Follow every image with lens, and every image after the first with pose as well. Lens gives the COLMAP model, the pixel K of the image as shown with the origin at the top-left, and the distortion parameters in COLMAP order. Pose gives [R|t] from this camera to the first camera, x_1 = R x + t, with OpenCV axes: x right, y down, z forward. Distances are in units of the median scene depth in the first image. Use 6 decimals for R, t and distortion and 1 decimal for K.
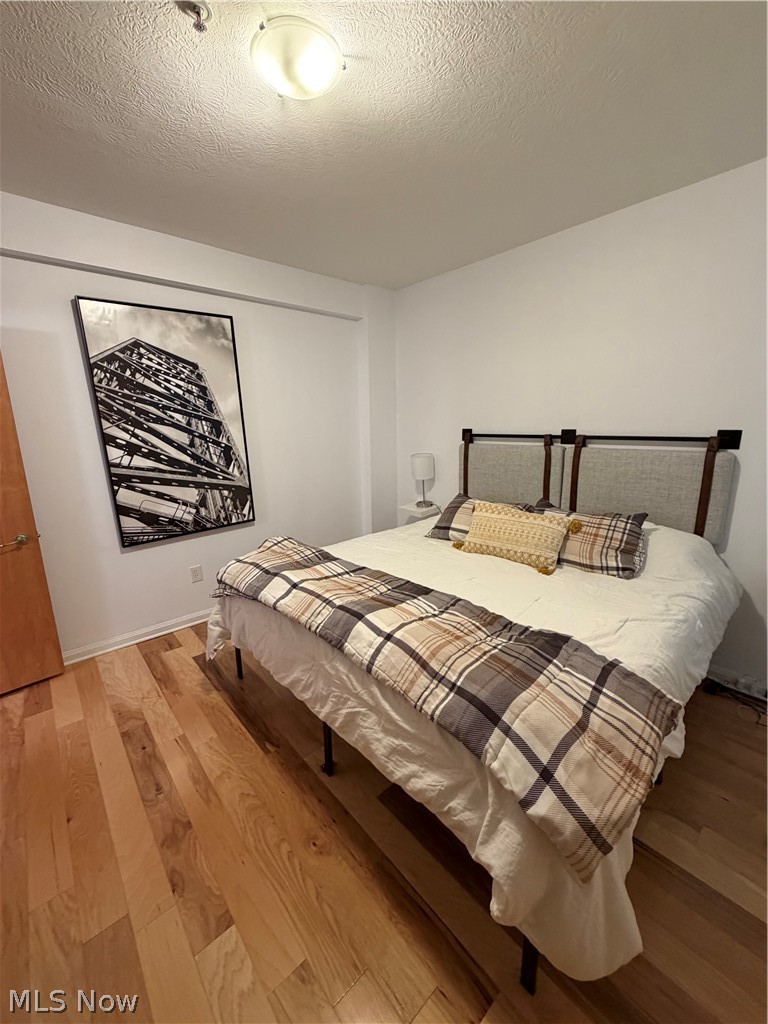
lens RADIAL K [[406.8, 0, 384.0], [0, 406.8, 512.0], [0, 0, 1]] dist [-0.001632, -0.000107]
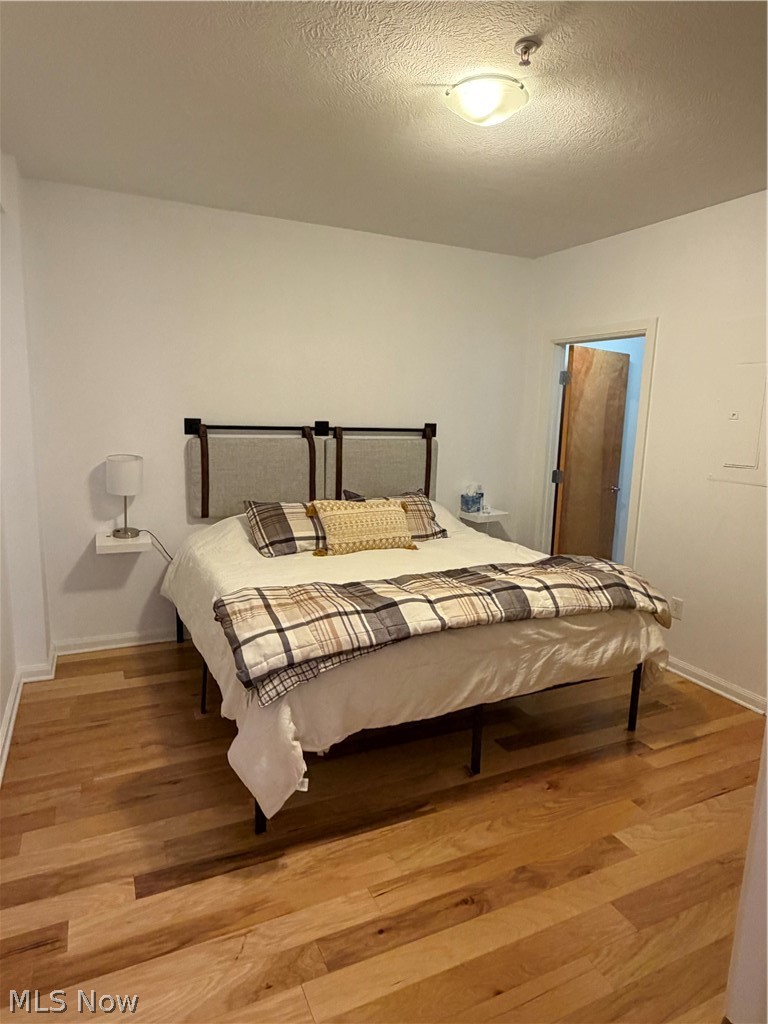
lens RADIAL K [[620.3, 0, 384.0], [0, 620.3, 512.0], [0, 0, 1]] dist [-0.004007, 0.000817]
pose [[0.275441, -0.139895, 0.951085, -1.295135], [0.170777, 0.980739, 0.094799, -0.134678], [-0.946027, 0.136312, 0.294026, 0.573063]]
